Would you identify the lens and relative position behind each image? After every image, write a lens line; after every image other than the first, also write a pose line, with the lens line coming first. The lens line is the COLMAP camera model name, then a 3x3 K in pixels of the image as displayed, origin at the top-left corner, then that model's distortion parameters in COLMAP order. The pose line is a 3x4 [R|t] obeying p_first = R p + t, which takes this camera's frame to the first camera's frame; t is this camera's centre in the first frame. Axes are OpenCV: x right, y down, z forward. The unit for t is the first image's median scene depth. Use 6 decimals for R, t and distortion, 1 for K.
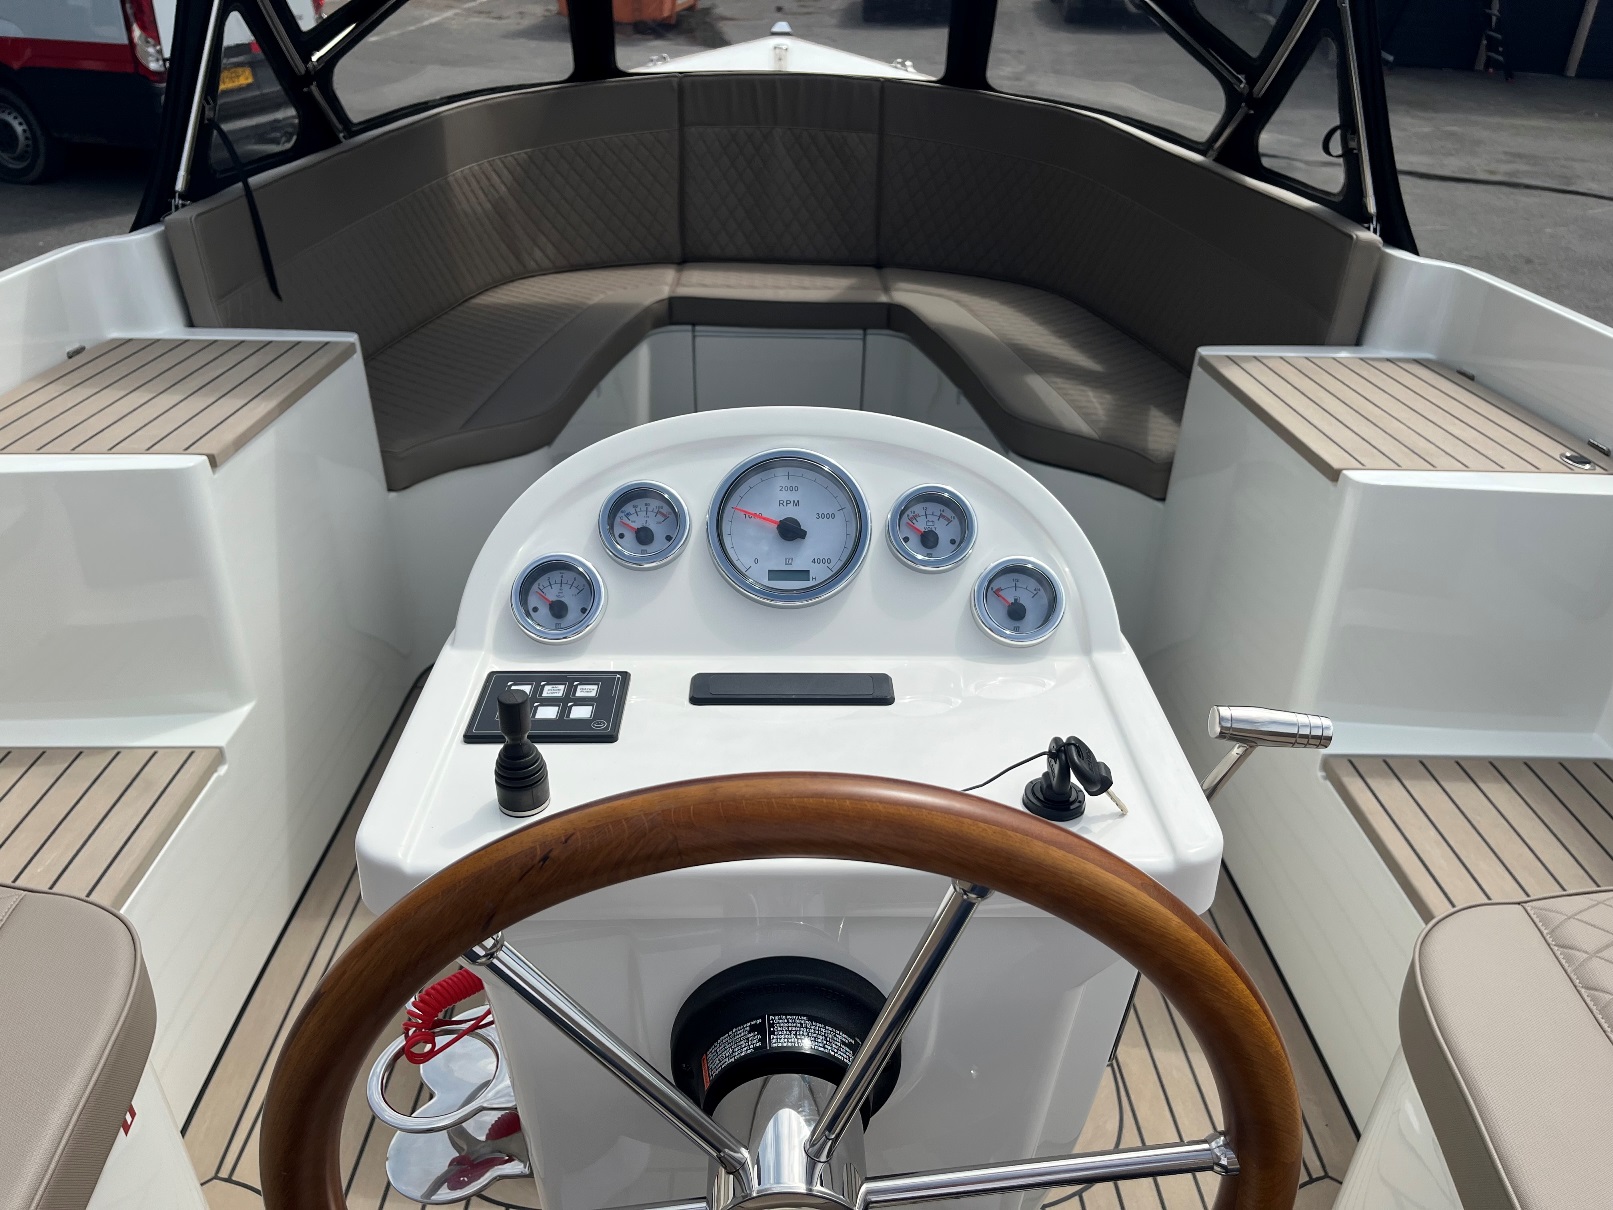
lens RADIAL K [[1209.2, 0, 802.4], [0, 1209.2, 606.1], [0, 0, 1]] dist [0.065031, -0.088482]
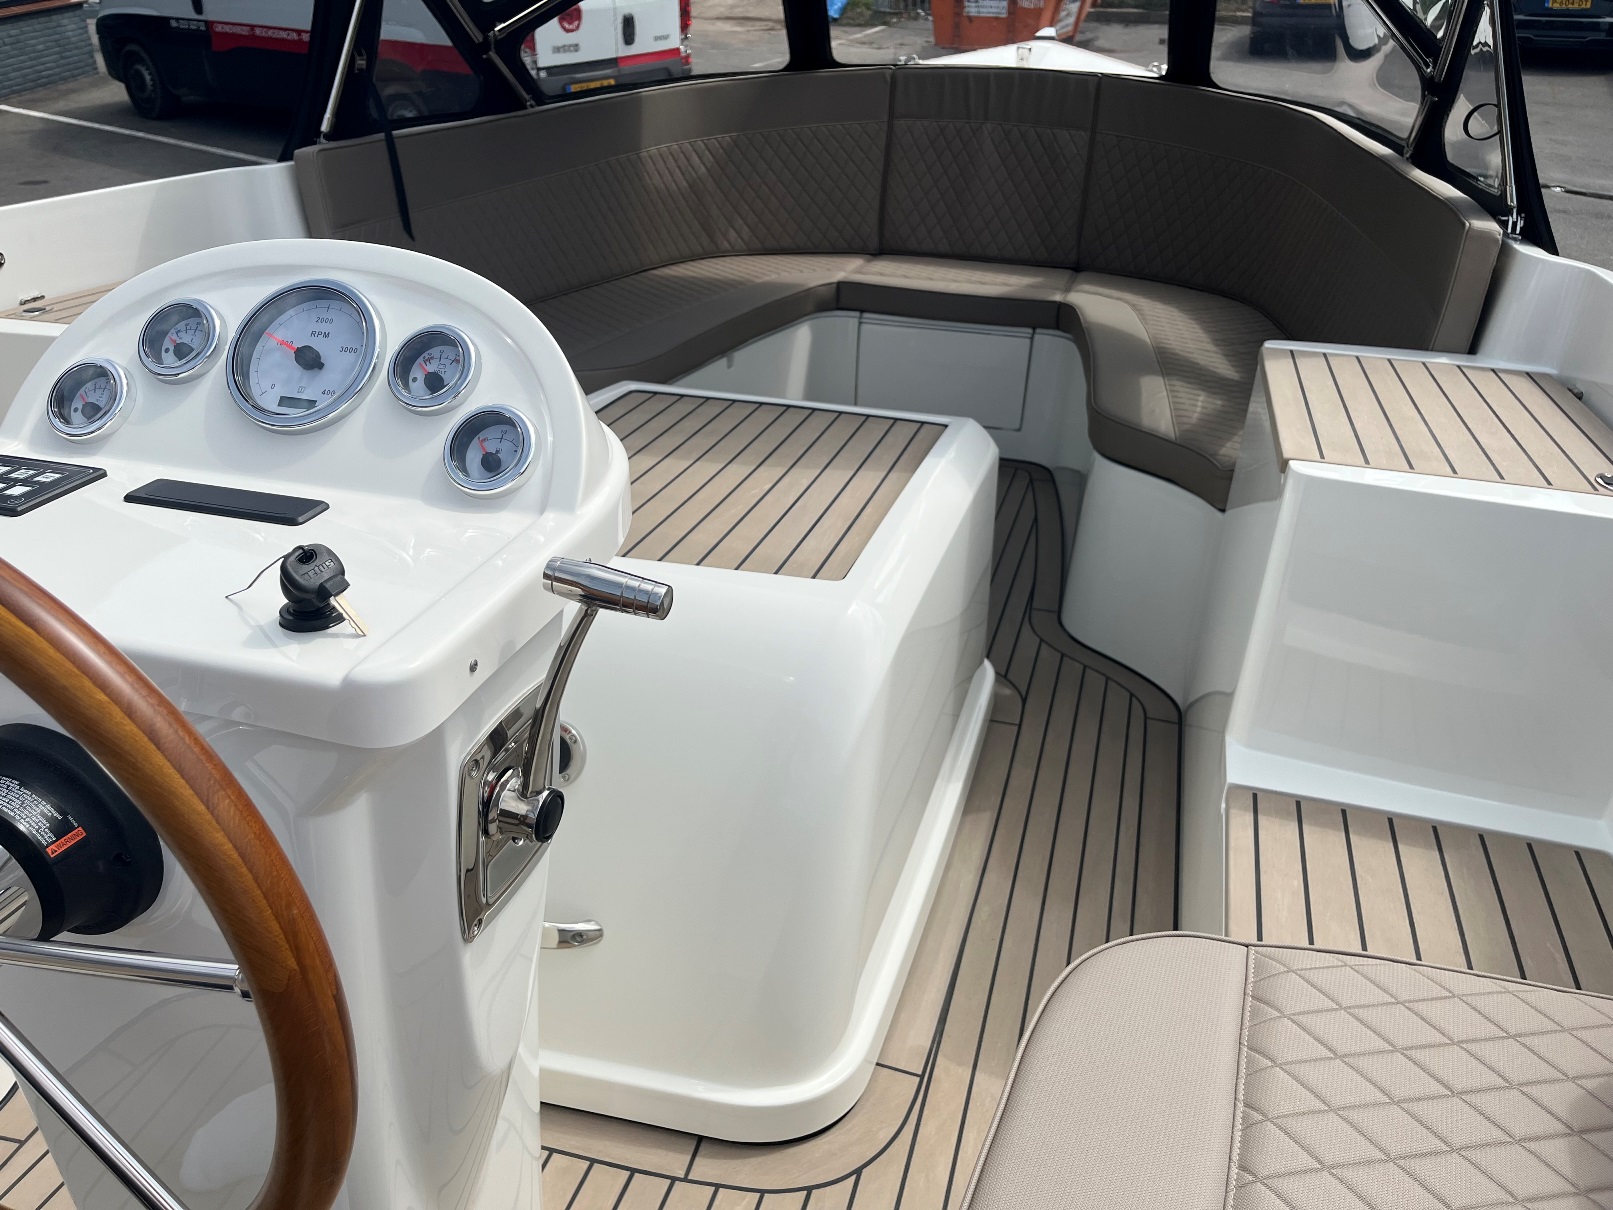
lens RADIAL K [[1209.2, 0, 806.6], [0, 1209.2, 600.7], [0, 0, 1]] dist [0.065031, -0.088482]
pose [[0.954813, 0.134454, -0.265057, 0.237378], [-0.142376, 0.989754, -0.010815, 0.030305], [0.260887, 0.048064, 0.964172, 0.054247]]
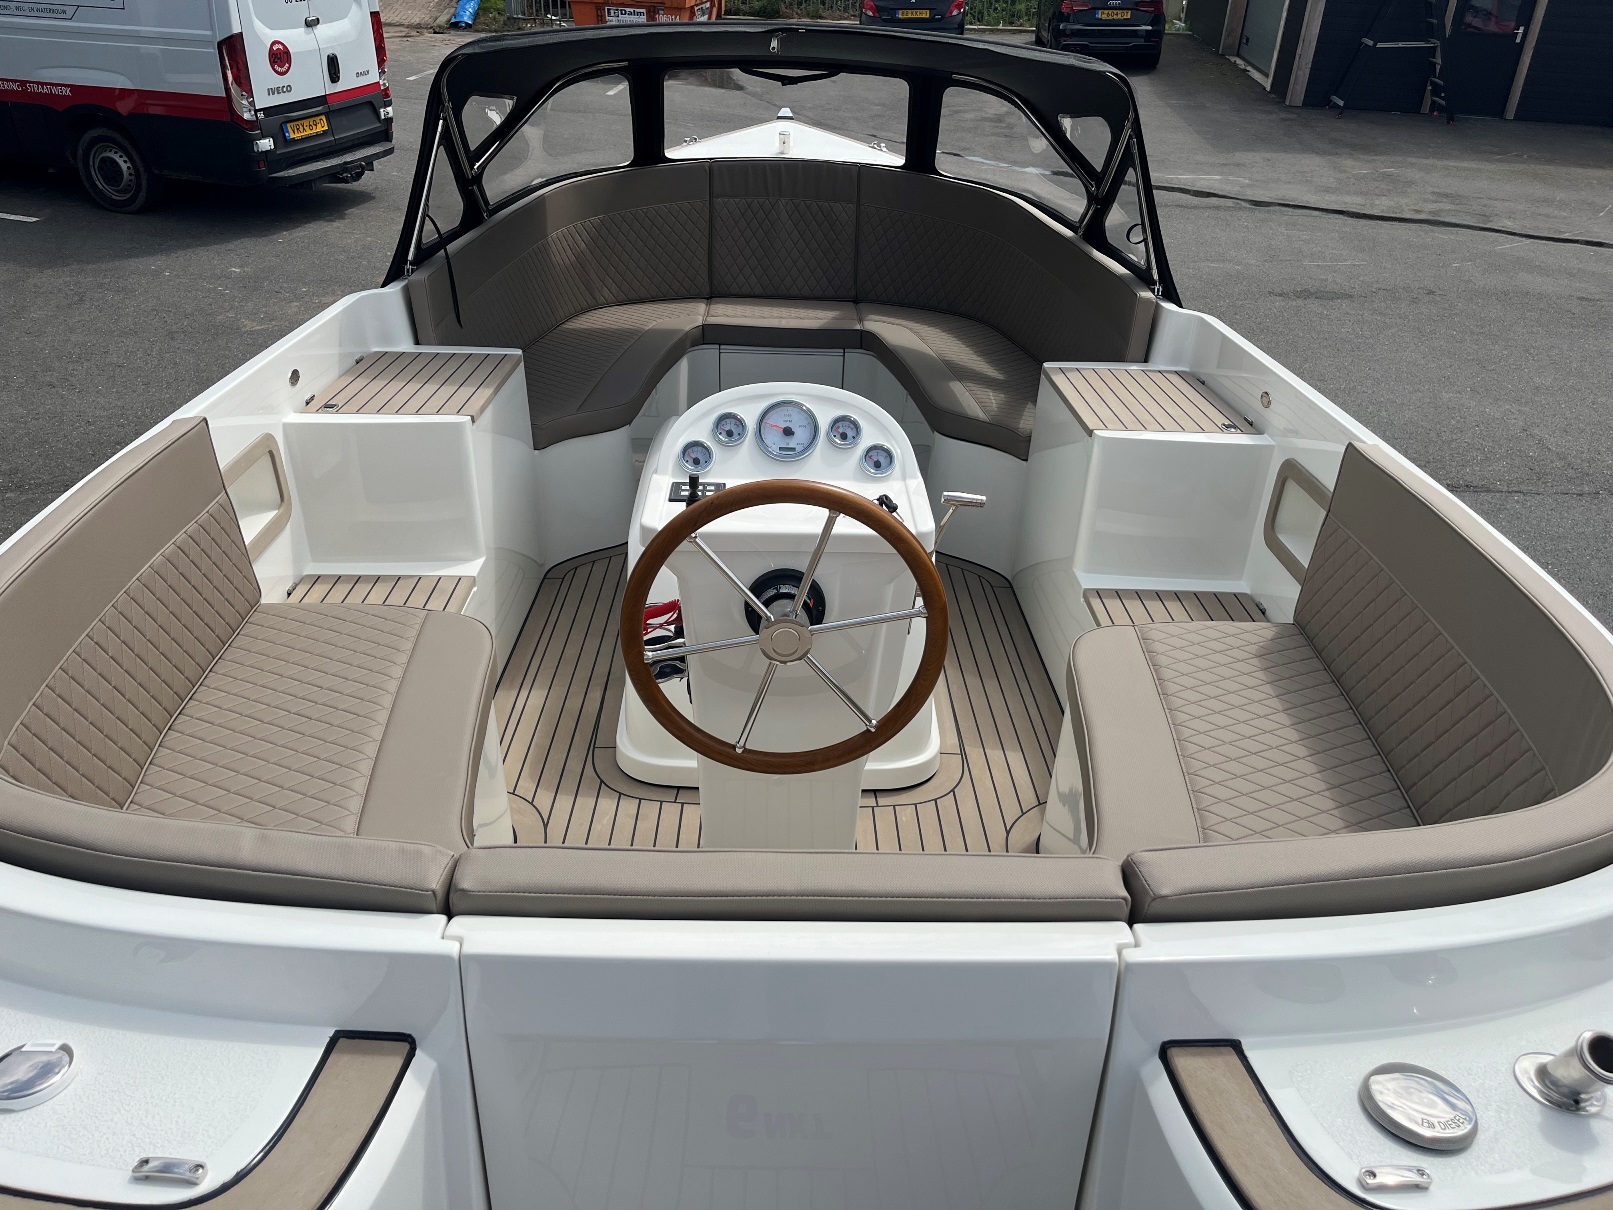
lens RADIAL K [[1209.2, 0, 795.9], [0, 1209.2, 598.4], [0, 0, 1]] dist [0.065031, -0.088482]
pose [[0.999950, 0.009177, -0.003868, 0.006756], [-0.009245, 0.999795, -0.017999, 0.115920], [0.003702, 0.018034, 0.999831, -0.531211]]
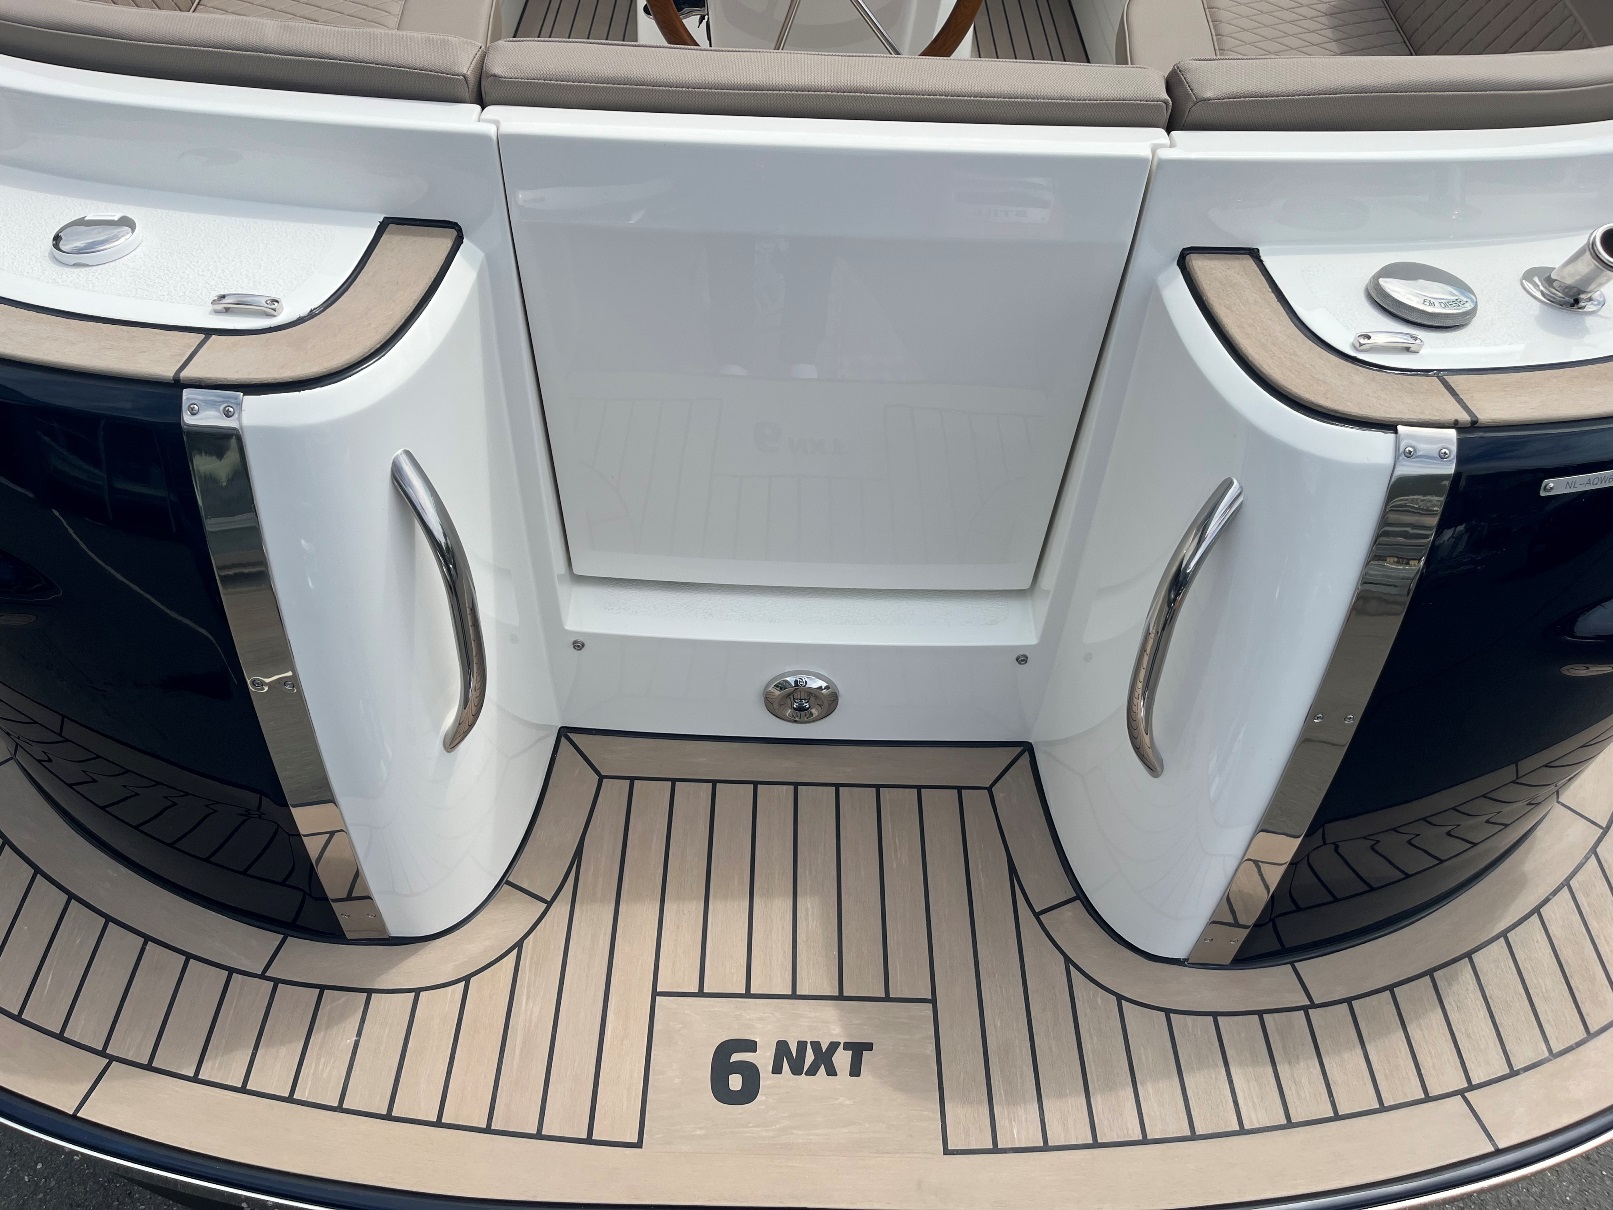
lens RADIAL K [[1209.2, 0, 785.9], [0, 1209.2, 617.6], [0, 0, 1]] dist [0.065031, -0.088482]
pose [[0.999382, 0.032329, -0.013780, 0.002179], [-0.024803, 0.926644, 0.375122, 0.220297], [0.024897, -0.374548, 0.926873, -0.561386]]
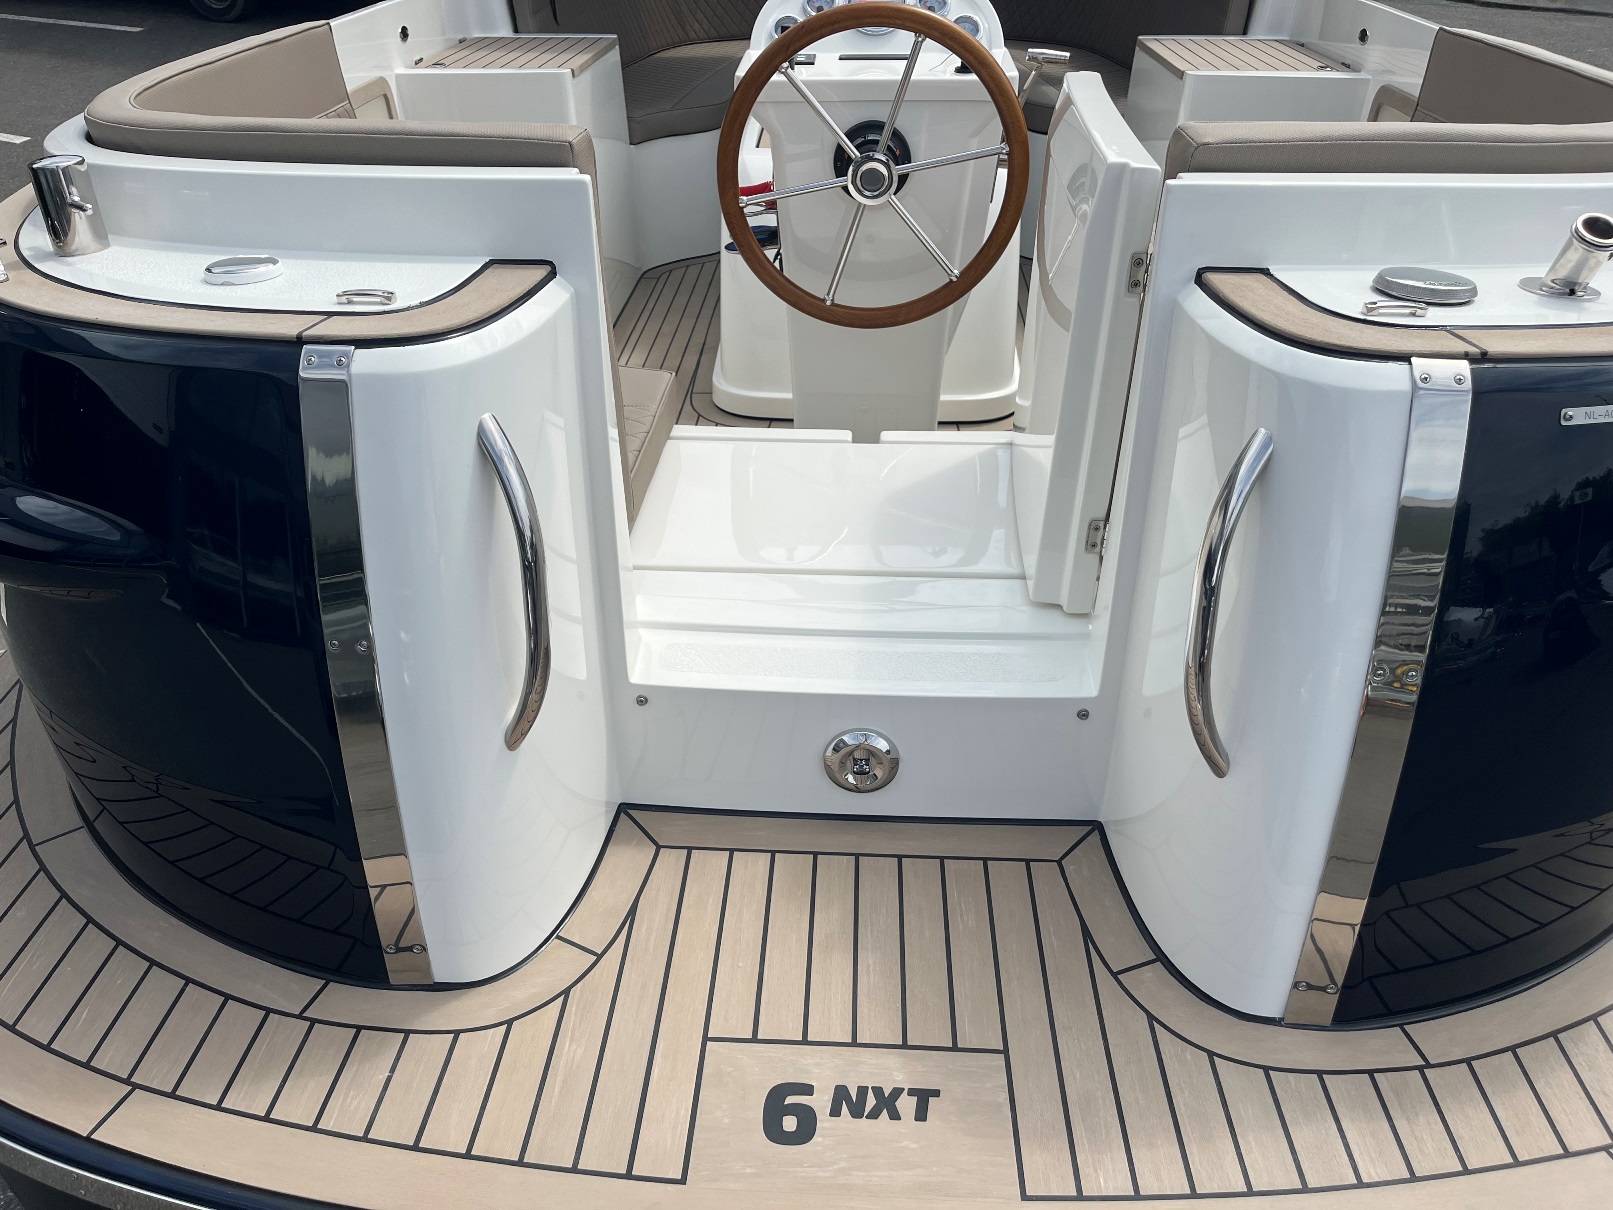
lens RADIAL K [[1209.2, 0, 796.4], [0, 1209.2, 609.2], [0, 0, 1]] dist [0.065031, -0.088482]
pose [[0.996970, 0.019007, -0.075428, 0.013795], [-0.011991, 0.995650, 0.092395, 0.346420], [0.076856, -0.091211, 0.992861, -0.606203]]
